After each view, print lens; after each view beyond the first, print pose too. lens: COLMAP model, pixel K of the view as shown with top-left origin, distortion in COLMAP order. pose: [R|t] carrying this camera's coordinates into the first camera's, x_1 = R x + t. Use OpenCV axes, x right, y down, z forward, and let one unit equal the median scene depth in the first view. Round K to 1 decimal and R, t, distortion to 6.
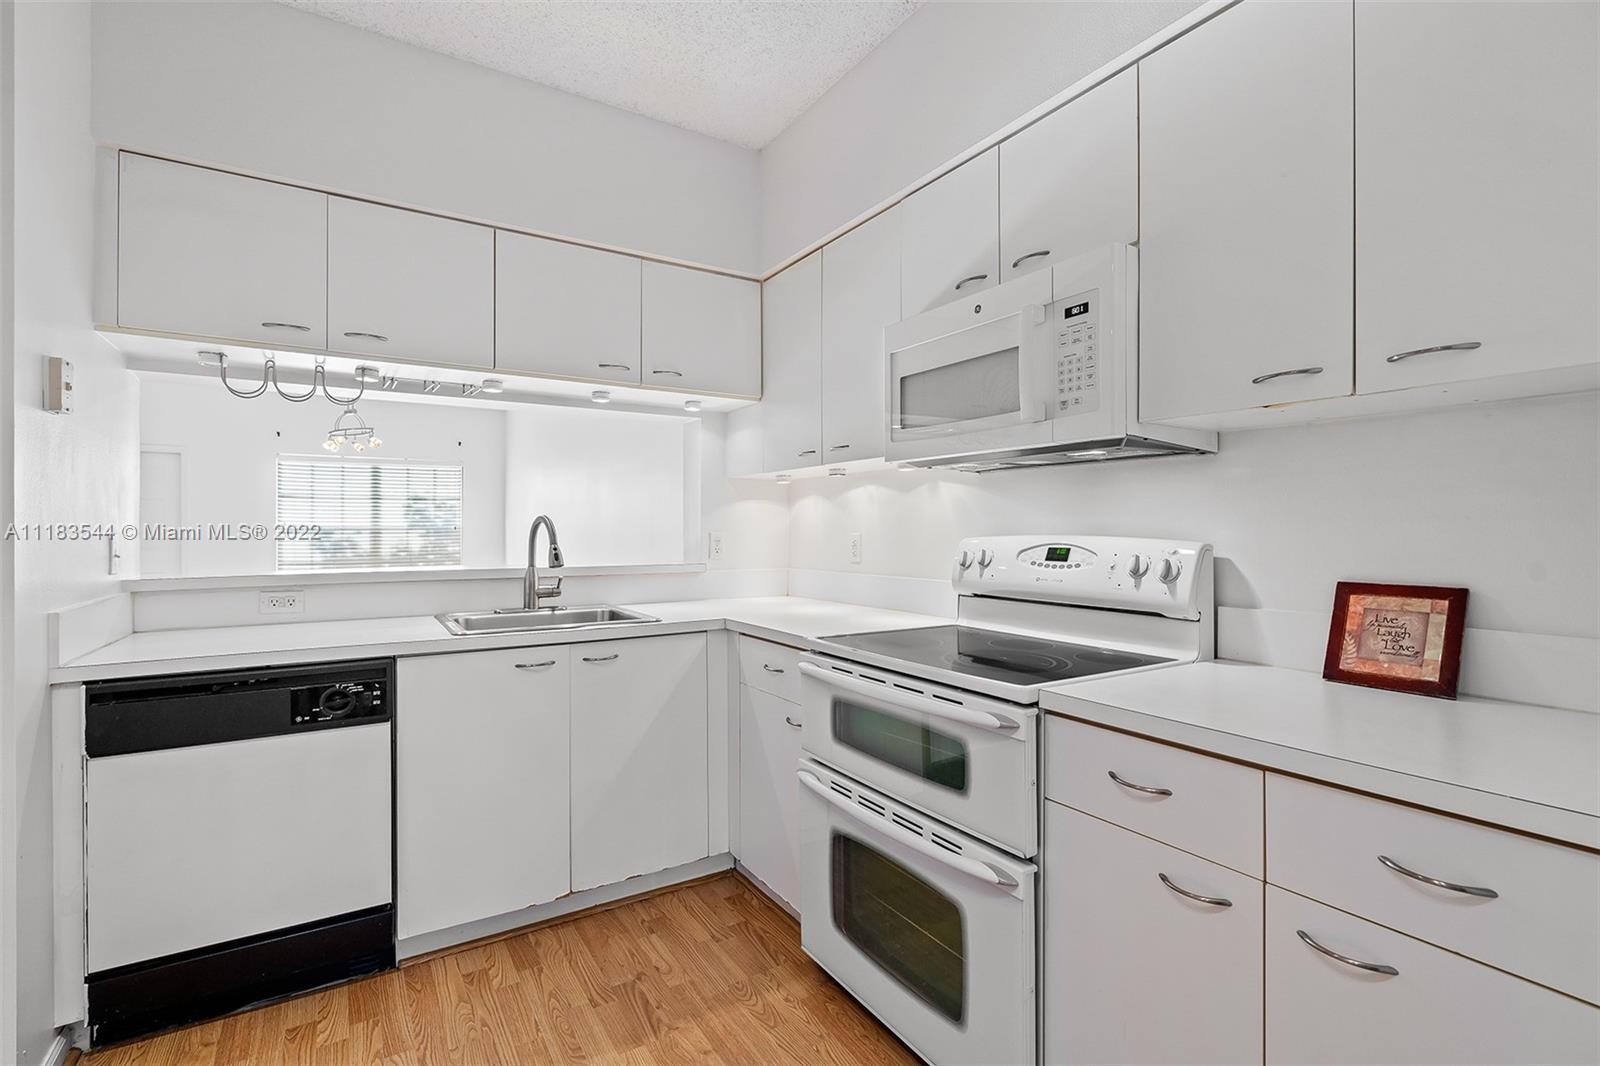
lens RADIAL K [[726.4, 0, 796.7], [0, 726.4, 524.6], [0, 0, 1]] dist [-0.001593, -0.000057]
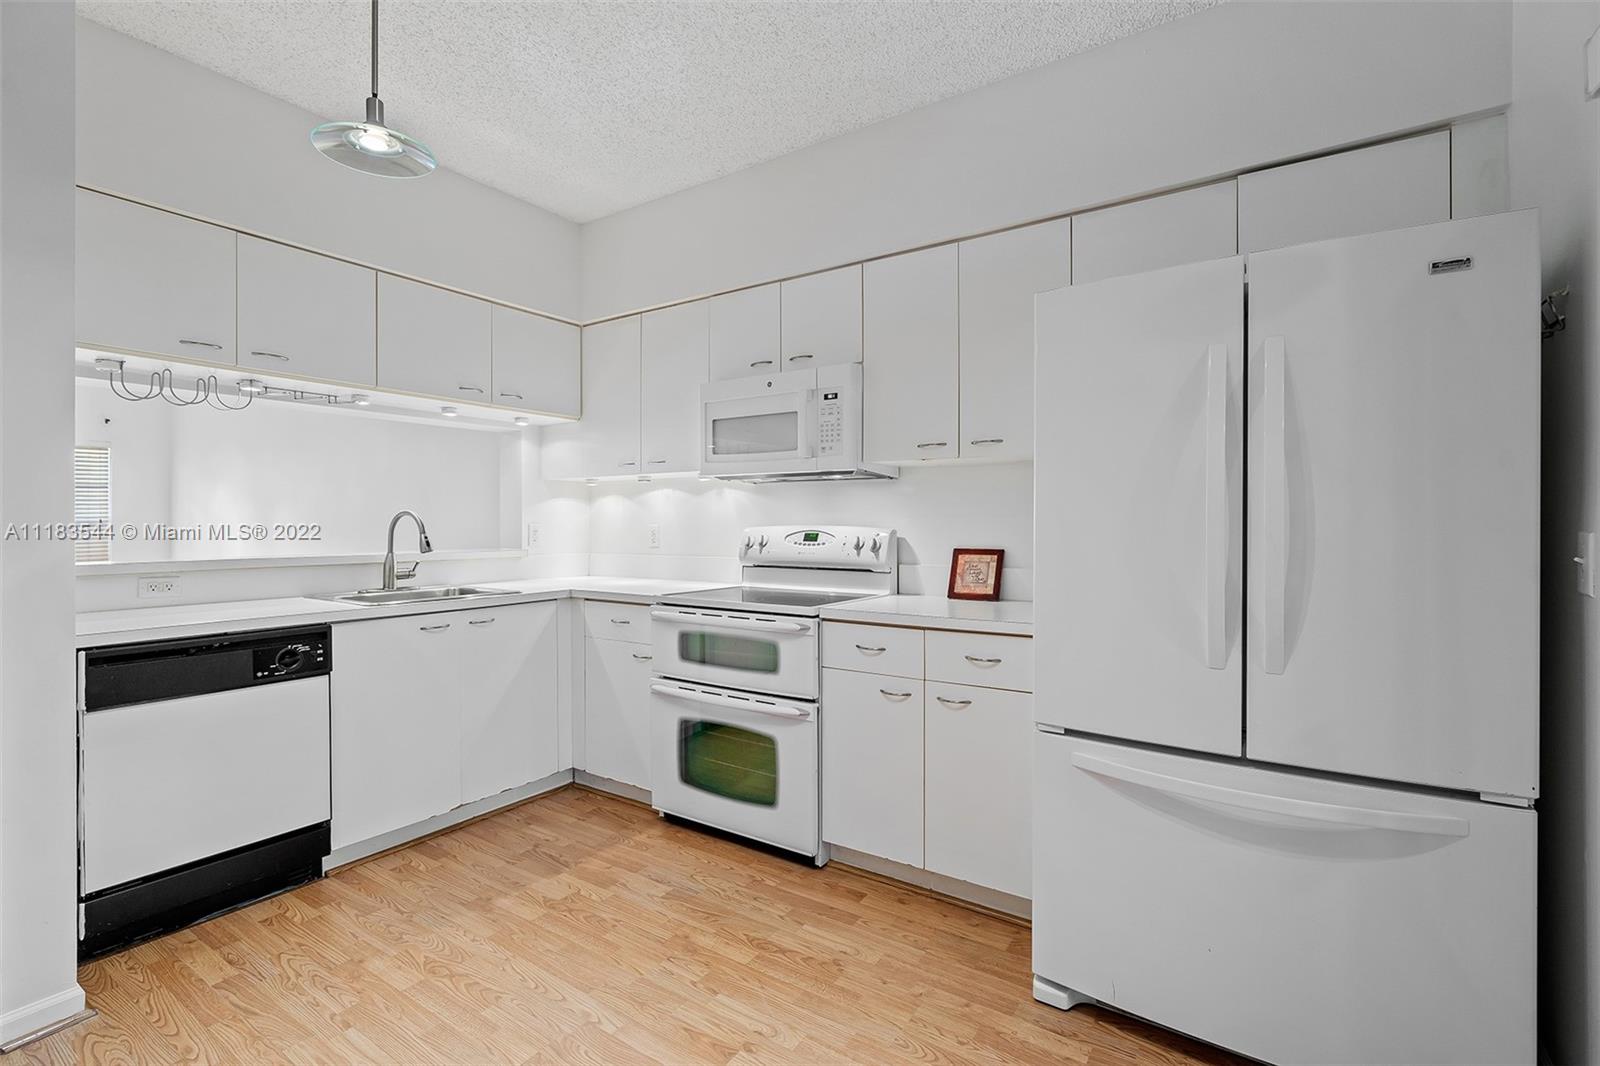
lens RADIAL K [[733.3, 0, 793.9], [0, 733.3, 509.3], [0, 0, 1]] dist [0.001519, 0.000370]
pose [[0.914831, 0.008485, 0.403749, -0.332918], [-0.003155, 0.999899, -0.013865, 0.001823], [-0.403826, 0.011410, 0.914765, -0.472686]]
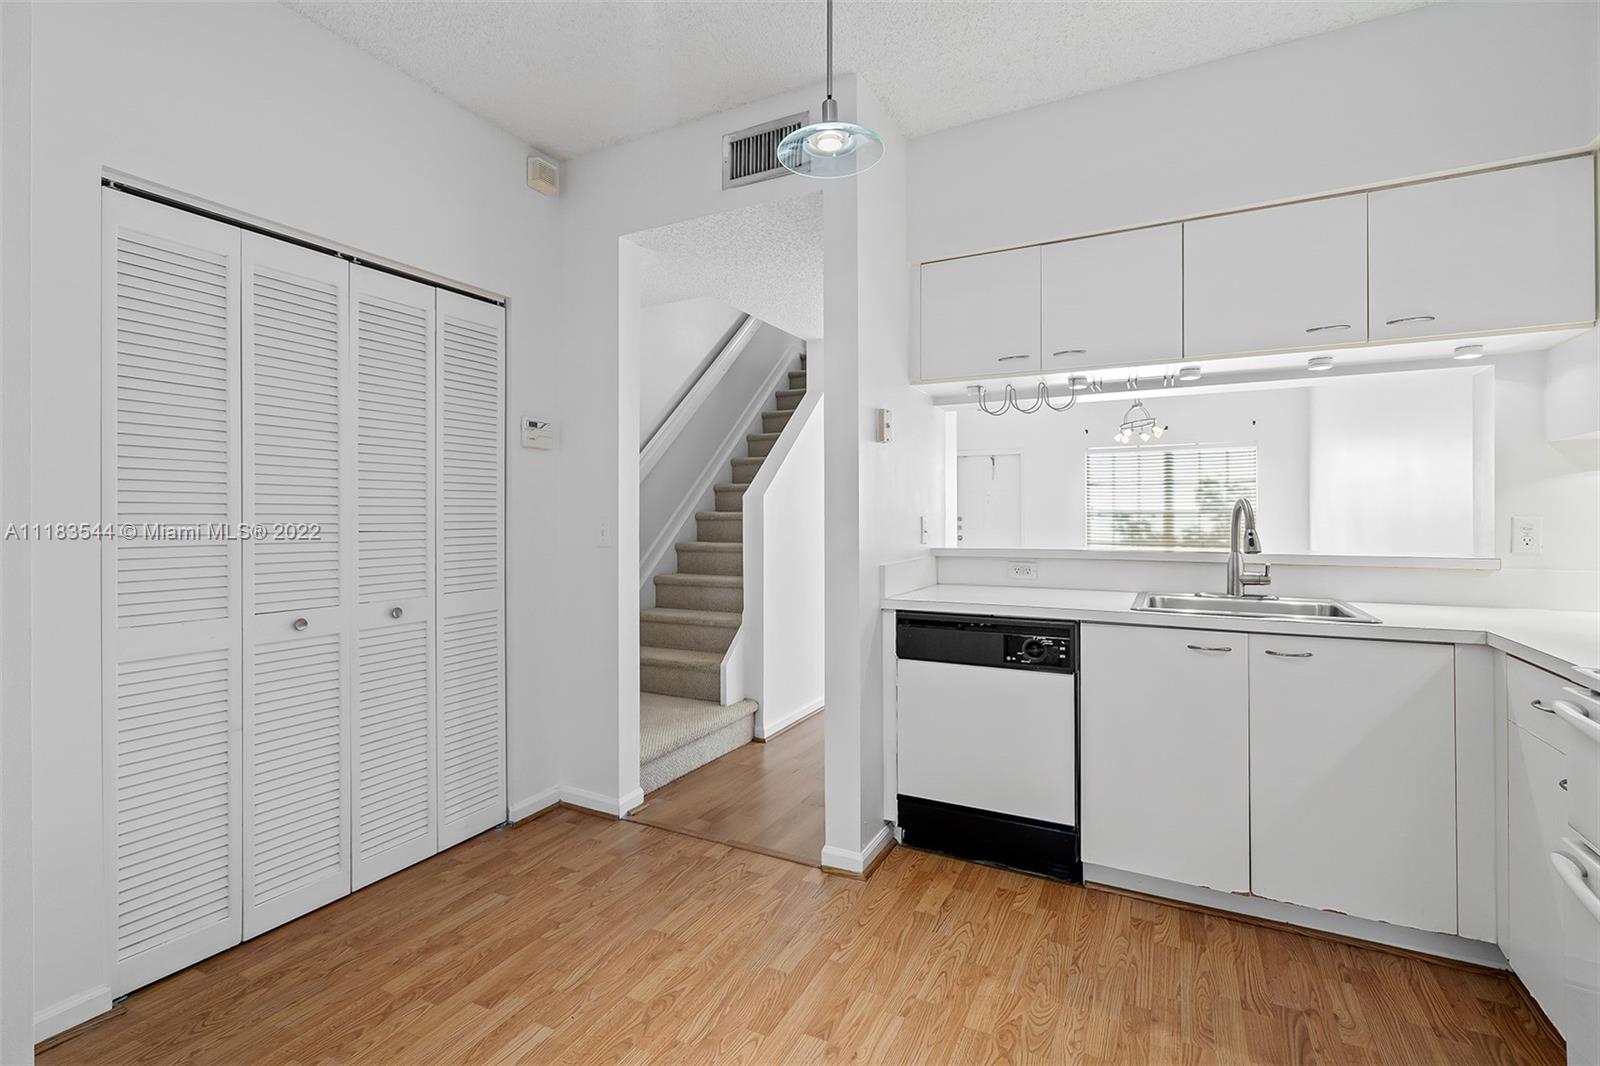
lens RADIAL K [[733.3, 0, 793.9], [0, 733.3, 509.3], [0, 0, 1]] dist [0.001519, 0.000370]
pose [[0.505644, -0.005422, -0.862725, 0.245315], [0.007200, 0.999972, -0.002065, -0.001841], [0.862712, -0.005168, 0.505668, -0.006383]]
